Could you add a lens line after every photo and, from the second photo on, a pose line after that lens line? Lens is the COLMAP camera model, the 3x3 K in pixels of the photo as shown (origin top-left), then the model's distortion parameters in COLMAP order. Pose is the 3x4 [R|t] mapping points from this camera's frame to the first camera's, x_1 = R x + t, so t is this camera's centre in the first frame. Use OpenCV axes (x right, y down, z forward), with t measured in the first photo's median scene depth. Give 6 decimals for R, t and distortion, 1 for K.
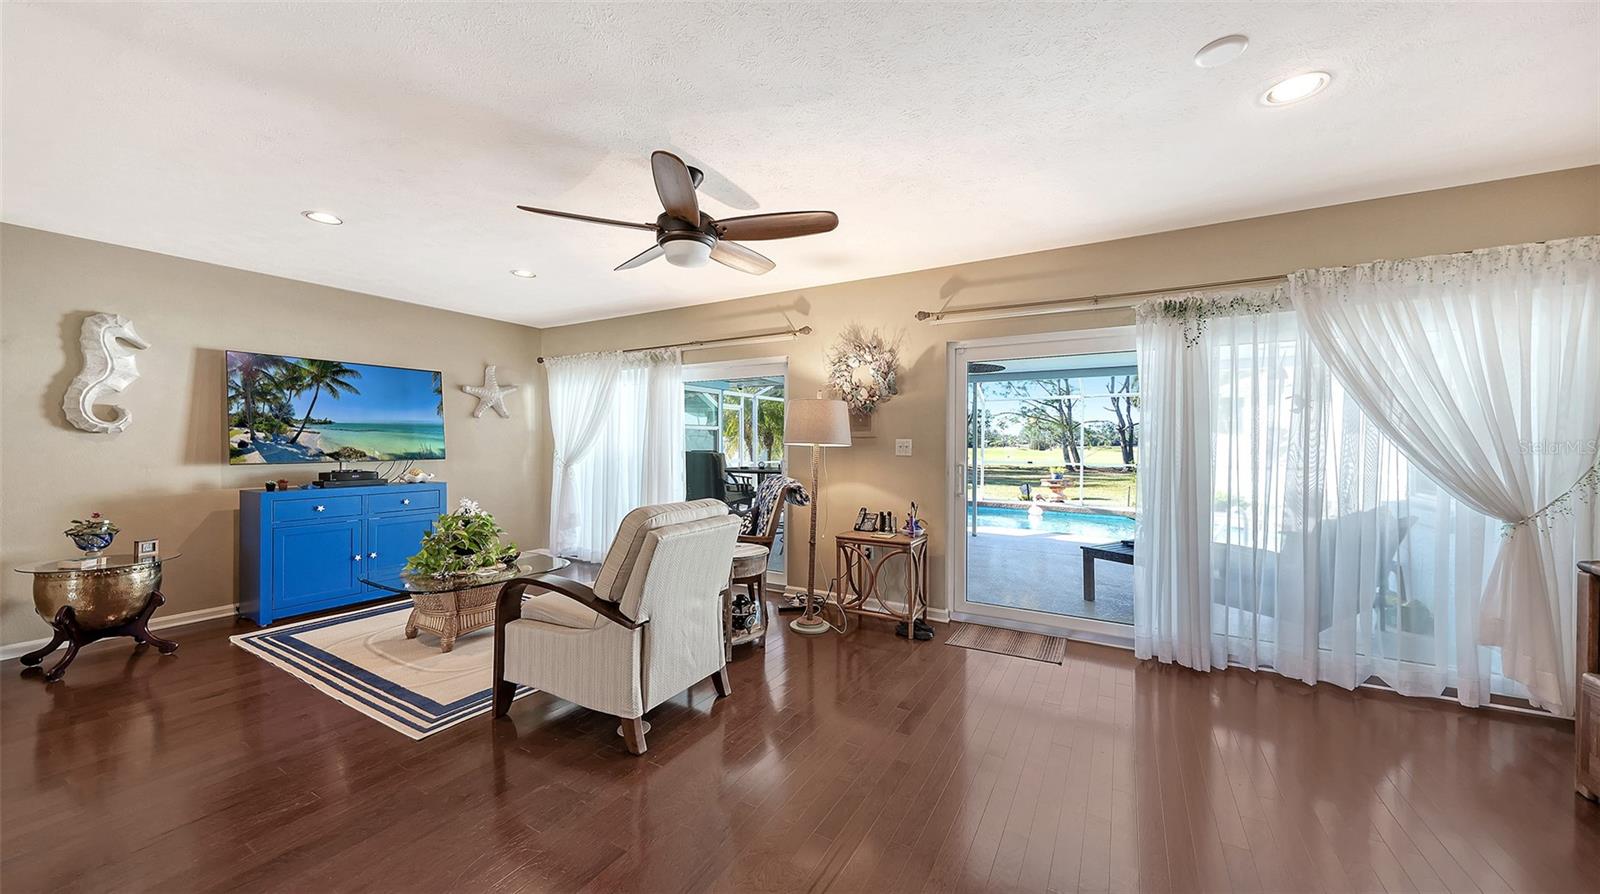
lens RADIAL K [[539.9, 0, 800.0], [0, 539.9, 447.0], [0, 0, 1]] dist [0.000112, -0.000067]
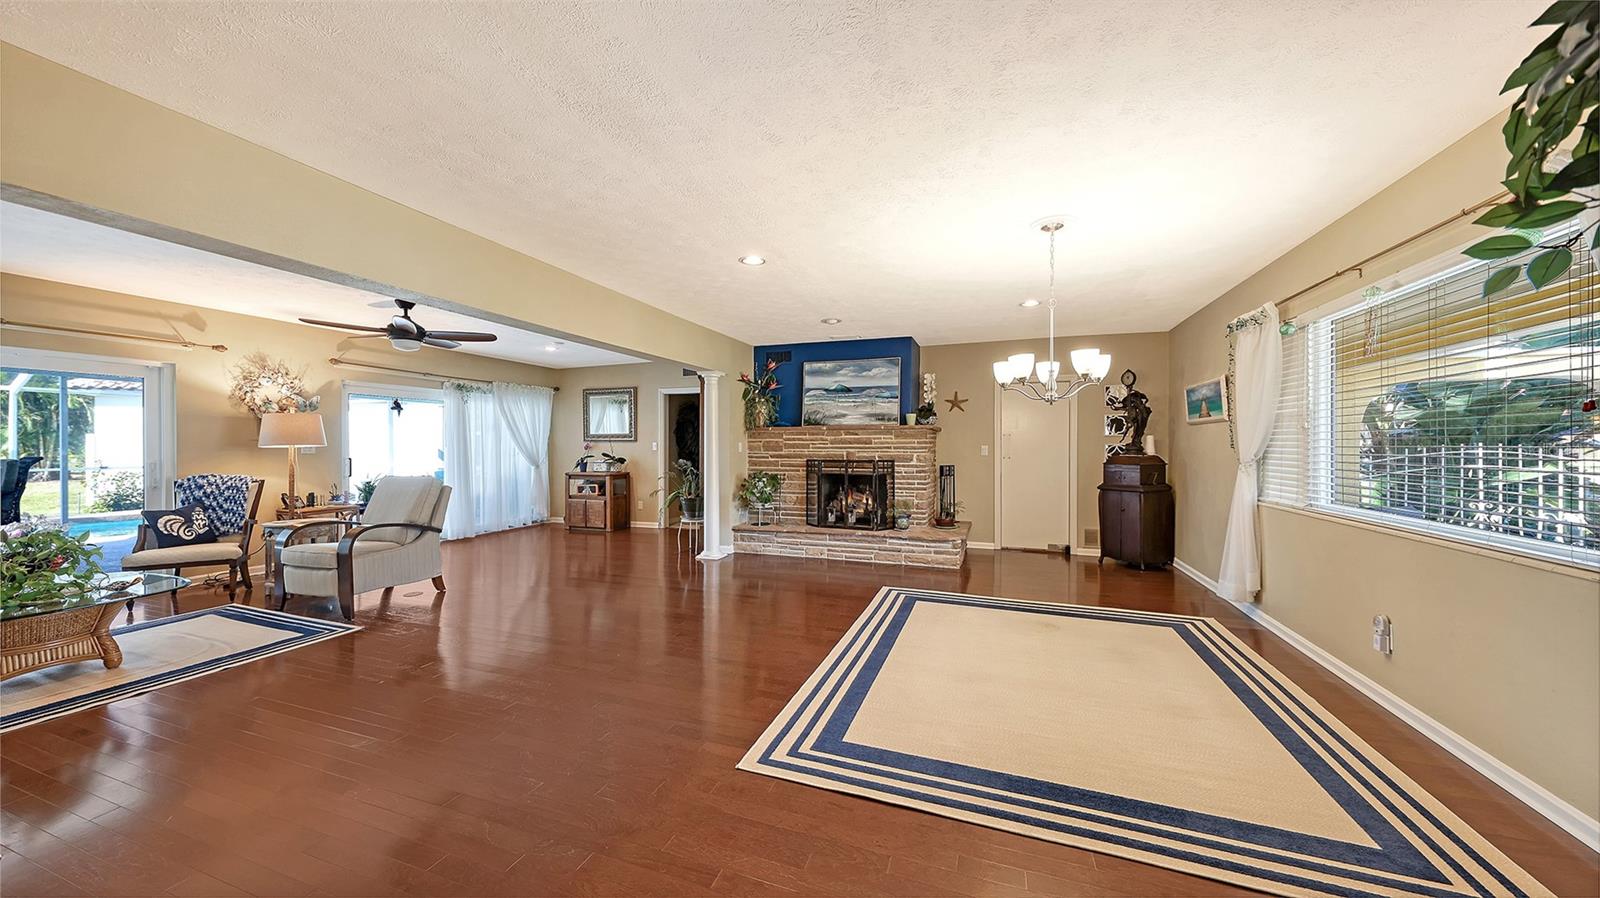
lens RADIAL K [[548.5, 0, 792.9], [0, 548.5, 440.4], [0, 0, 1]] dist [-0.001523, -0.000379]
pose [[-0.159328, -0.000664, 0.987225, -1.450487], [0.002220, 0.999997, 0.001031, -0.018993], [-0.987223, 0.002356, -0.159326, -0.029437]]
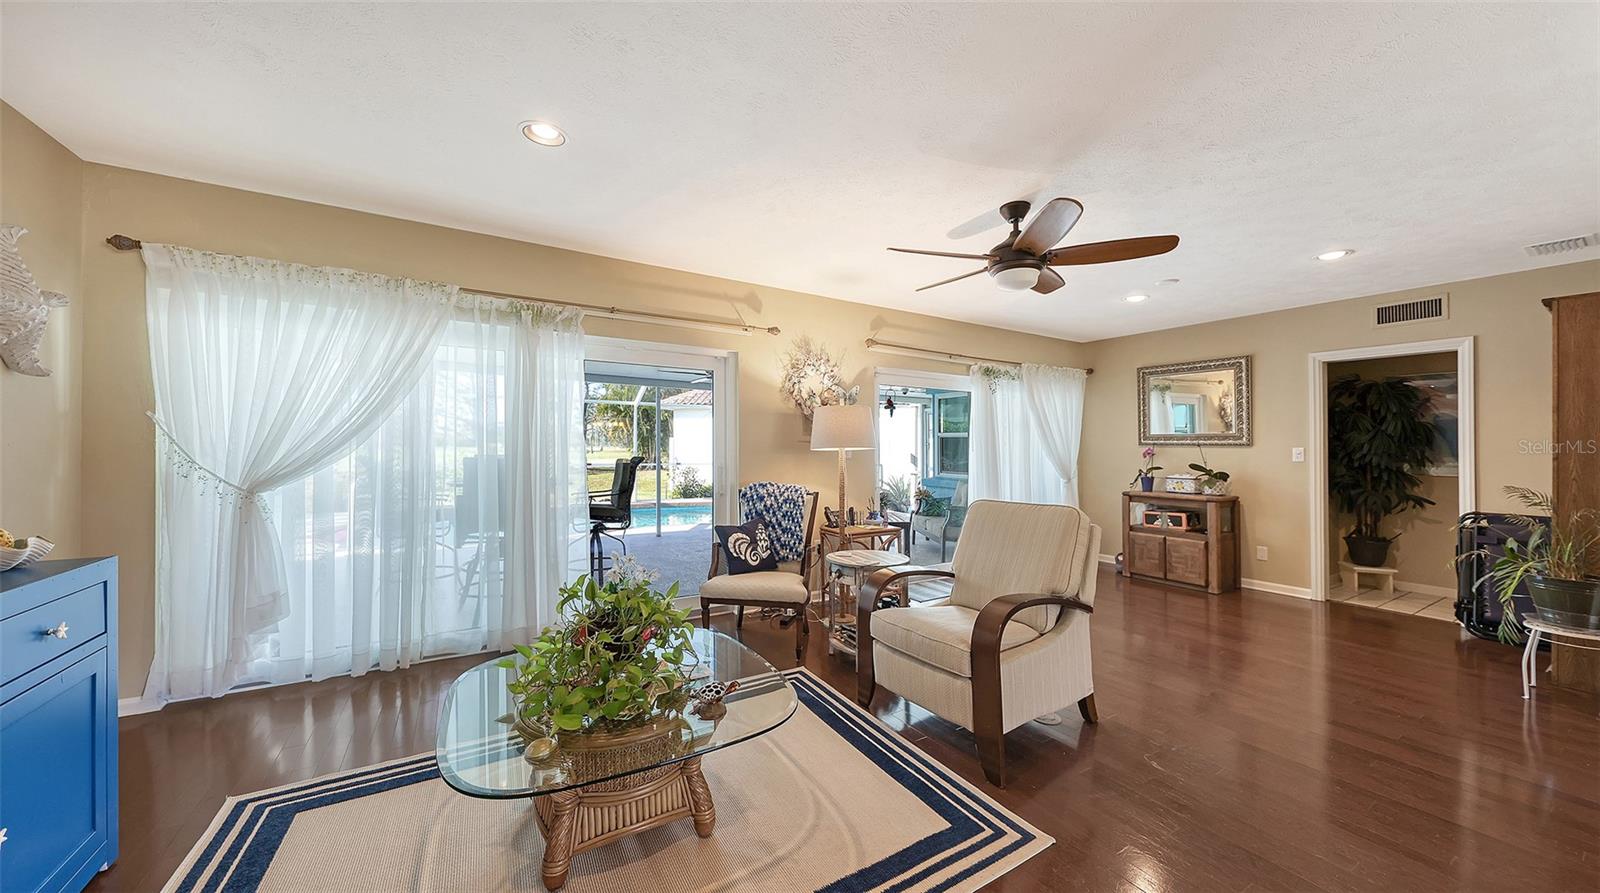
lens RADIAL K [[539.9, 0, 800.0], [0, 539.9, 446.5], [0, 0, 1]] dist [0.000112, -0.000067]
pose [[0.491335, -0.002544, 0.870967, -0.870421], [-0.002867, 0.999986, 0.004538, -0.015210], [-0.870966, -0.004727, 0.491321, 0.523148]]
